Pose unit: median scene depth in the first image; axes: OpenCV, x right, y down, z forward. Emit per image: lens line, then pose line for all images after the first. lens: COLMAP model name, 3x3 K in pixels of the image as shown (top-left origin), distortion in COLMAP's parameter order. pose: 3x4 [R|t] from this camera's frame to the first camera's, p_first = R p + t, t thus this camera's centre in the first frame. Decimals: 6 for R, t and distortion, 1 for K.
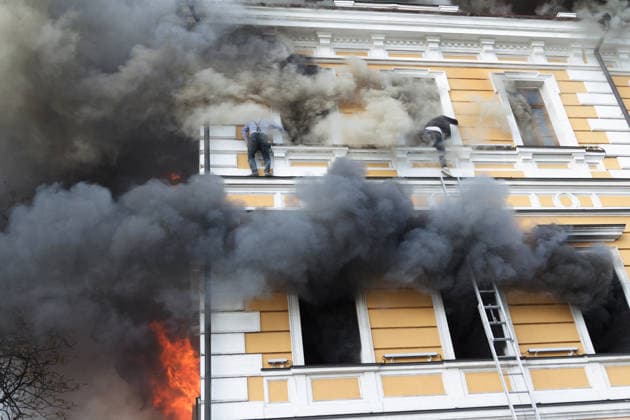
lens RADIAL K [[718.3, 0, 323.1], [0, 718.3, 200.5], [0, 0, 1]] dist [-0.014539, 0.000000]
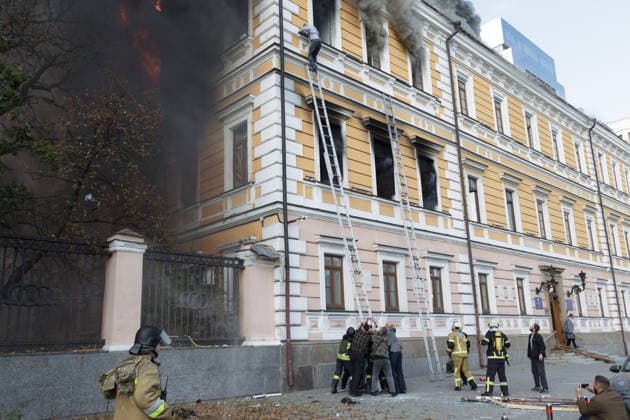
lens RADIAL K [[543.7, 0, 321.9], [0, 543.7, 206.5], [0, 0, 1]] dist [-0.021043, 0.023783]
pose [[0.800039, 0.215268, 0.559997, -0.591443], [-0.386405, 0.898919, 0.206485, 0.002021], [-0.458942, -0.381582, 0.802351, -0.090523]]
